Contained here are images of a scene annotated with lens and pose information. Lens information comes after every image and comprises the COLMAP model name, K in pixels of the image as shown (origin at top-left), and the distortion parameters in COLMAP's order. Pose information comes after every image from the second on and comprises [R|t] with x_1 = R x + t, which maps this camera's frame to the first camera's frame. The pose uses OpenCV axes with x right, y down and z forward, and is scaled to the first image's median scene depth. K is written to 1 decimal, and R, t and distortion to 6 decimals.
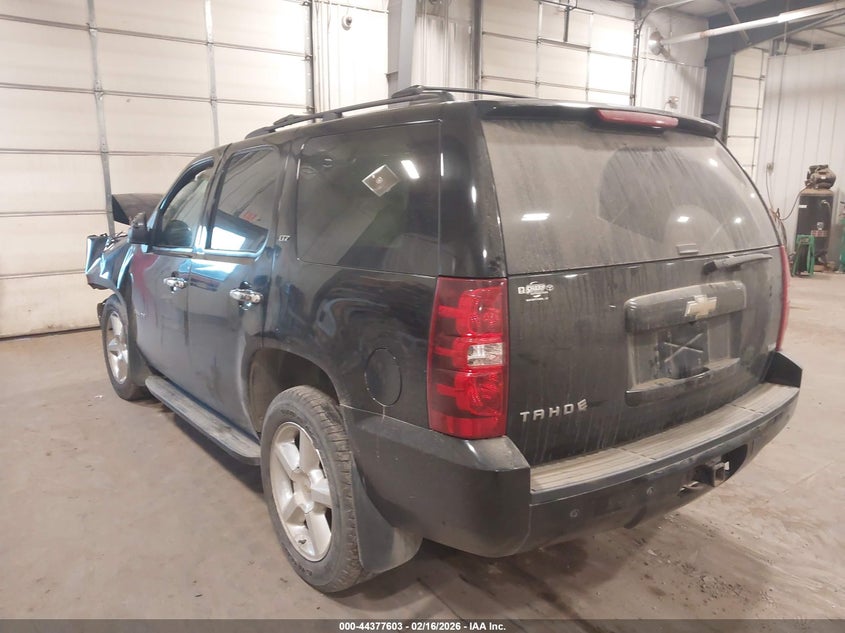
lens RADIAL K [[676.9, 0, 429.0], [0, 676.9, 318.8], [0, 0, 1]] dist [-0.000601, -0.016789]
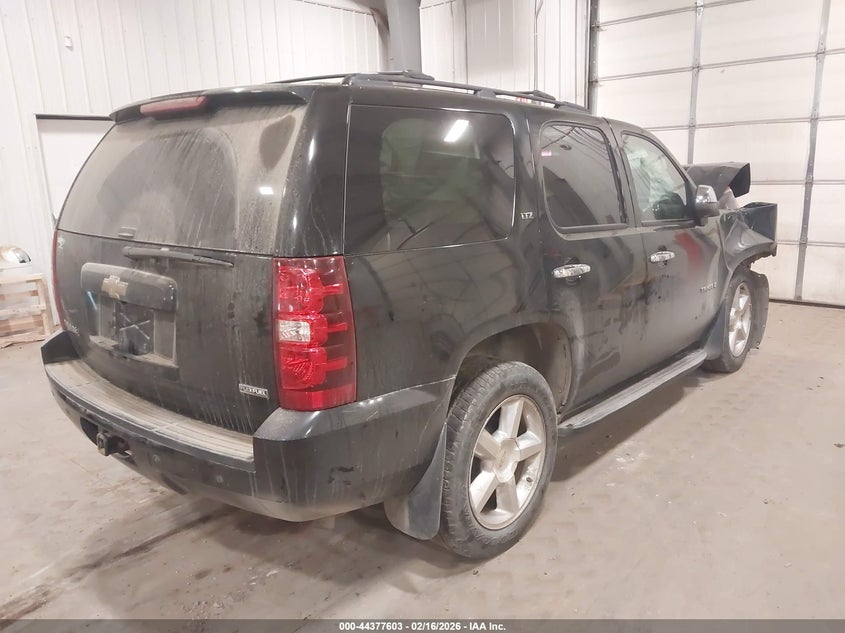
lens RADIAL K [[676.9, 0, 428.7], [0, 676.9, 314.7], [0, 0, 1]] dist [-0.000601, -0.016789]
pose [[0.174904, 0.204097, -0.963199, 1.260129], [-0.161713, 0.970949, 0.176374, -0.201252], [0.971215, 0.124913, 0.202827, 1.053175]]
